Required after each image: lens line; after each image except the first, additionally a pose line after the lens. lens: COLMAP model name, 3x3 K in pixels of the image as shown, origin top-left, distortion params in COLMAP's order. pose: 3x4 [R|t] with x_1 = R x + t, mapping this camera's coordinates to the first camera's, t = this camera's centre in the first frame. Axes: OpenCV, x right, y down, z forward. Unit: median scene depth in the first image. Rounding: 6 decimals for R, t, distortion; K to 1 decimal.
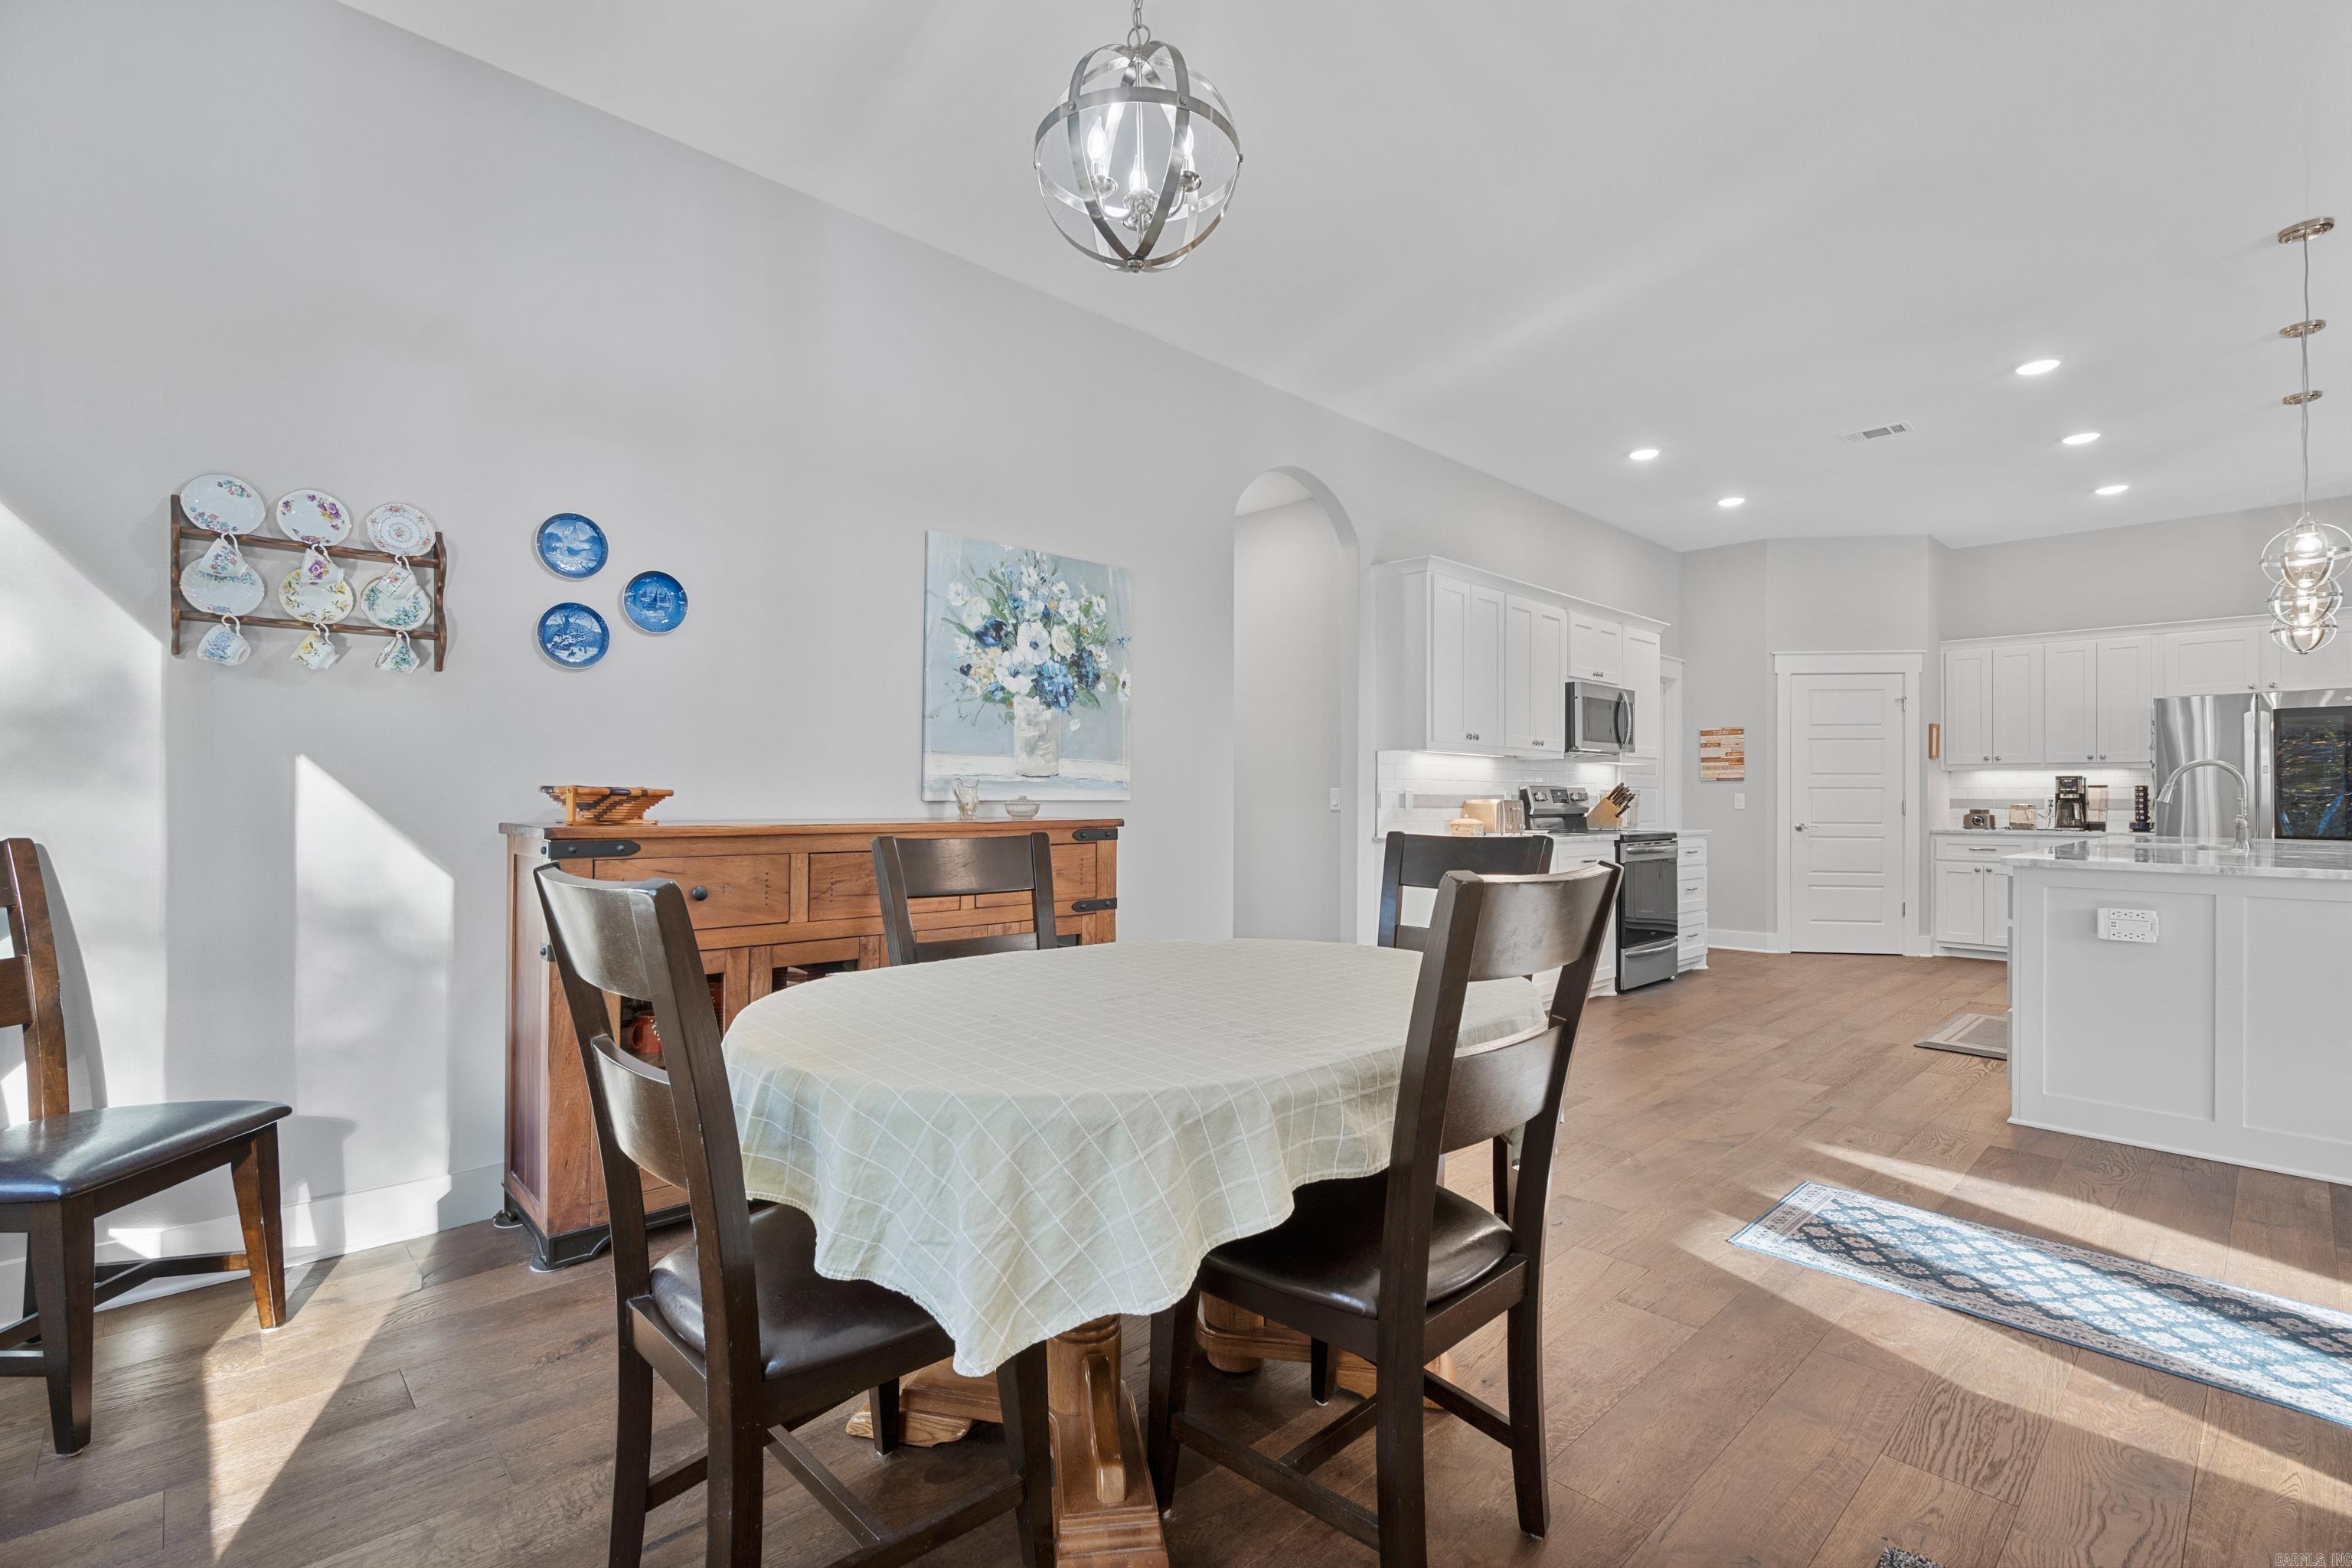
lens RADIAL K [[1077.0, 0, 1164.8], [0, 1077.0, 793.5], [0, 0, 1]] dist [0.000369, 0.000183]
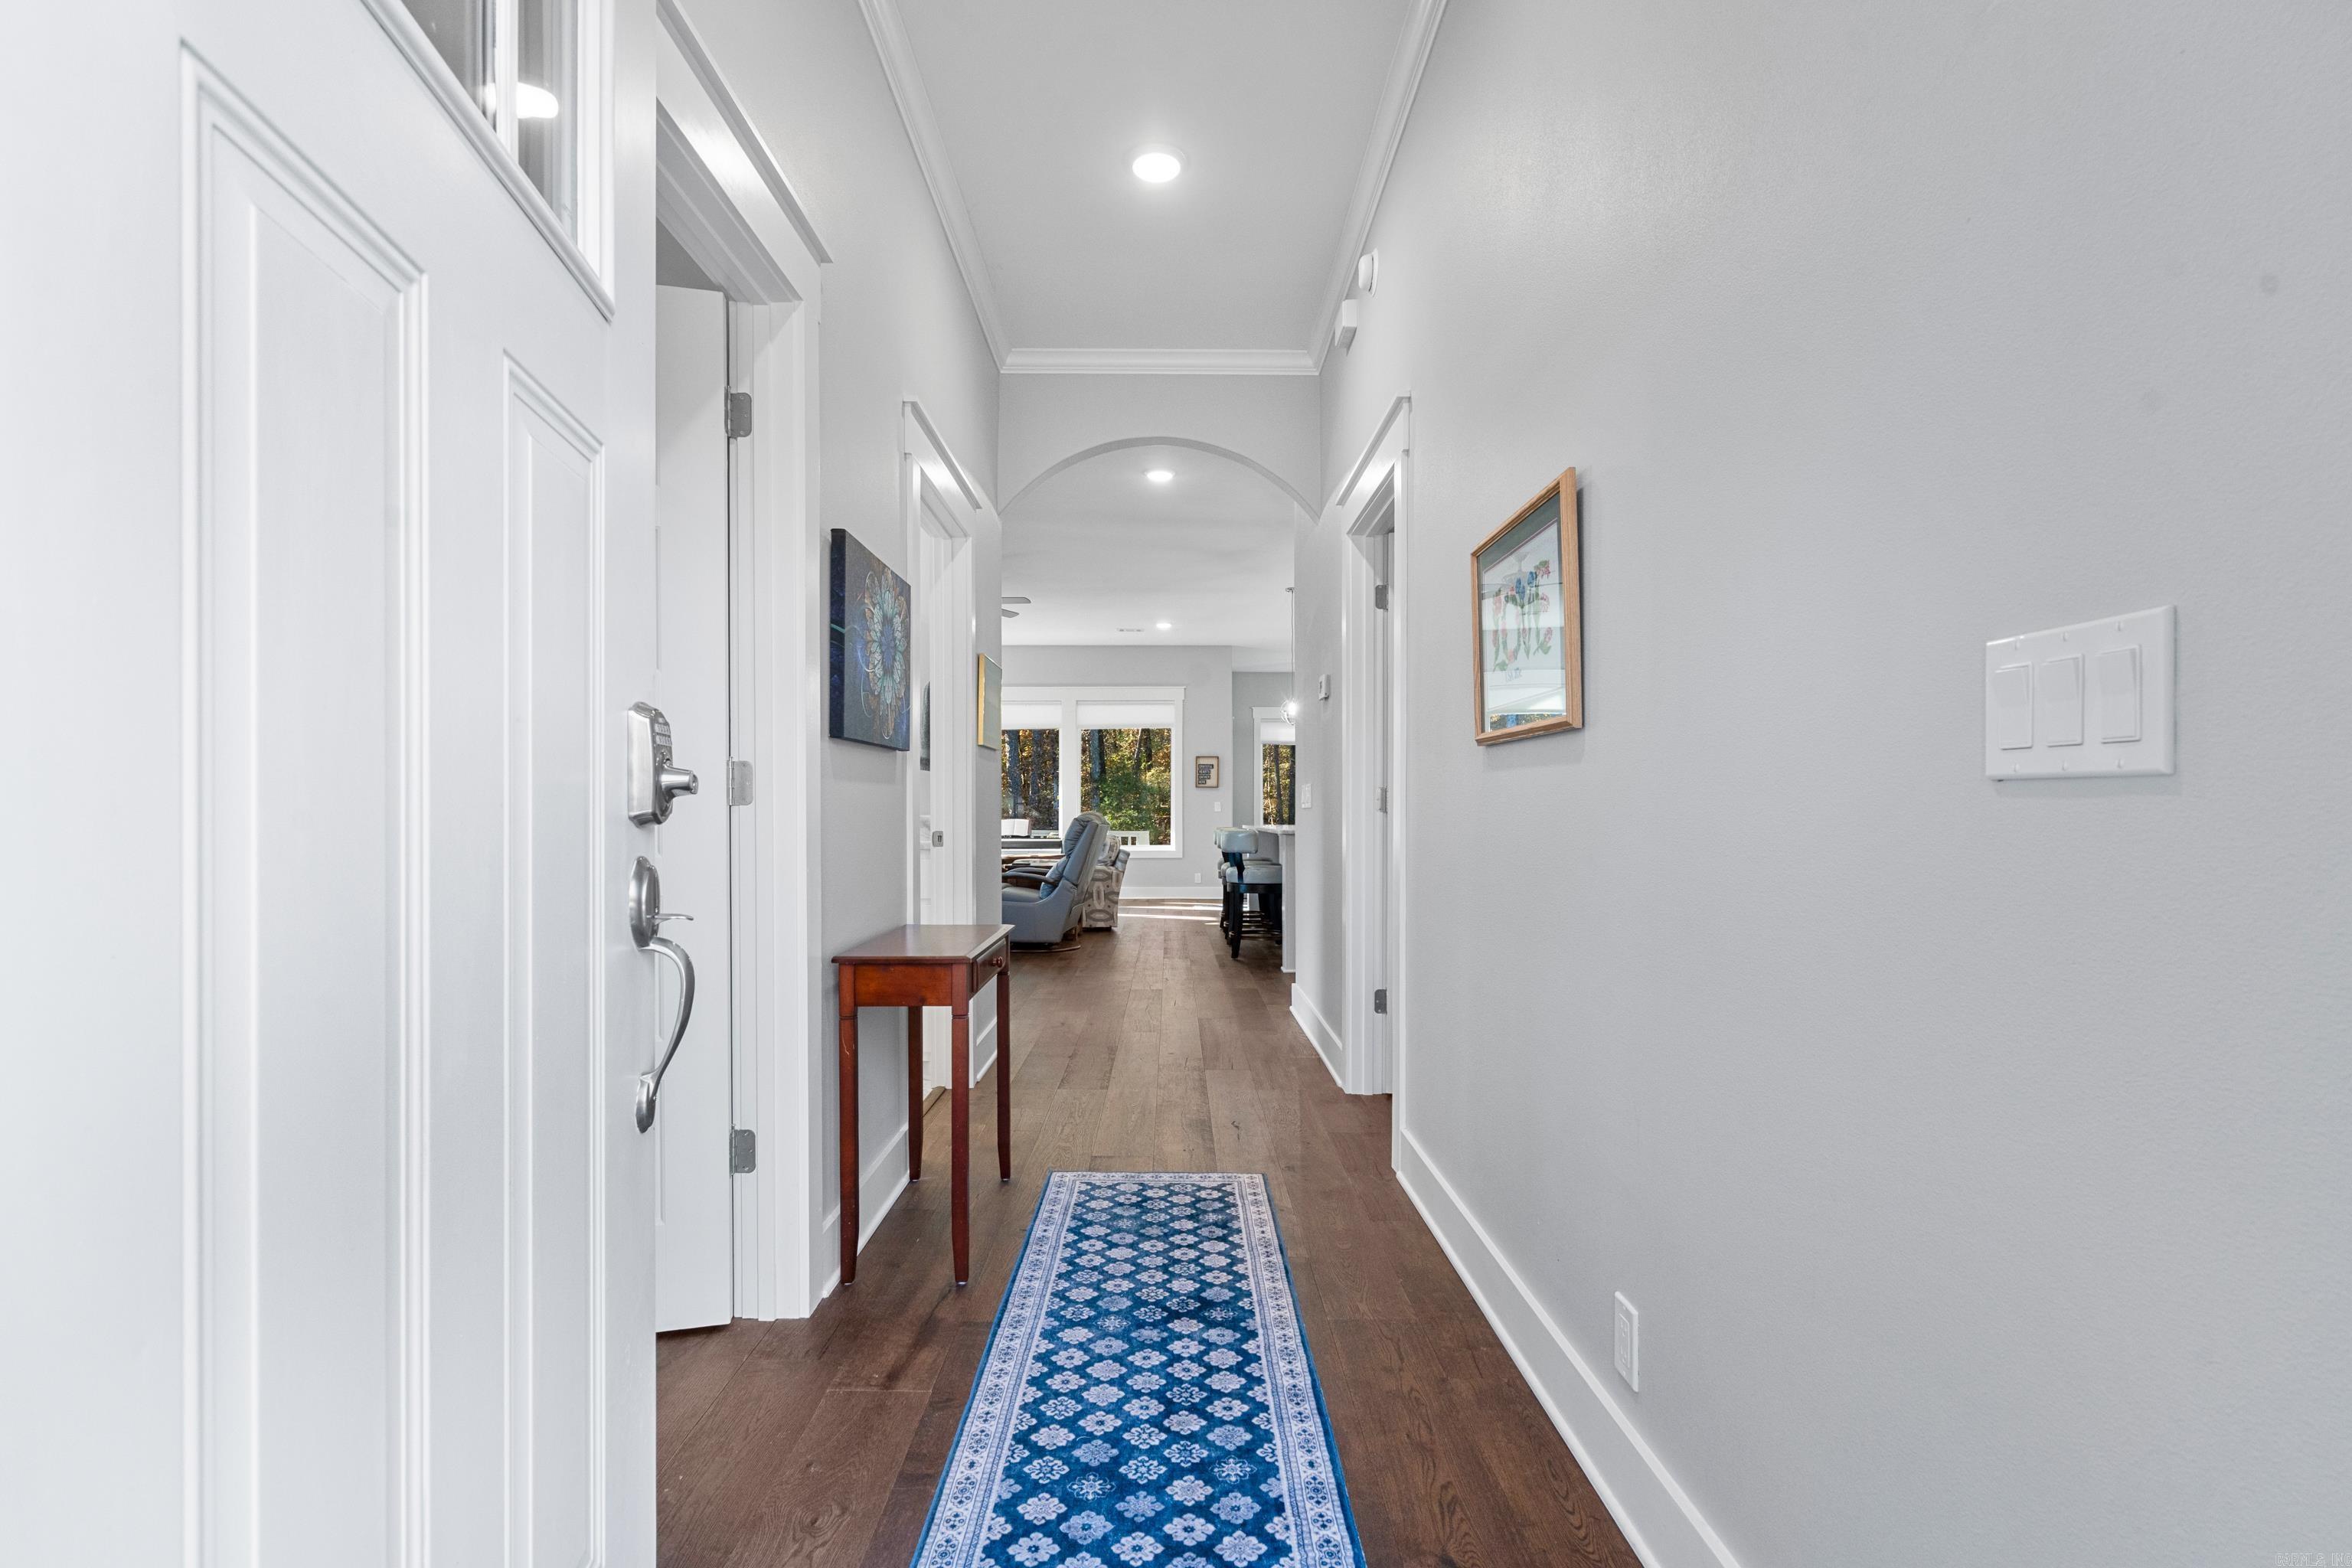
lens RADIAL K [[1077.0, 0, 1175.4], [0, 1077.0, 795.4], [0, 0, 1]] dist [0.000369, 0.000183]
pose [[0.728021, -0.006055, -0.685528, 1.585310], [0.001964, 0.999975, -0.006746, 0.004690], [0.685552, 0.003565, 0.728015, 0.235631]]
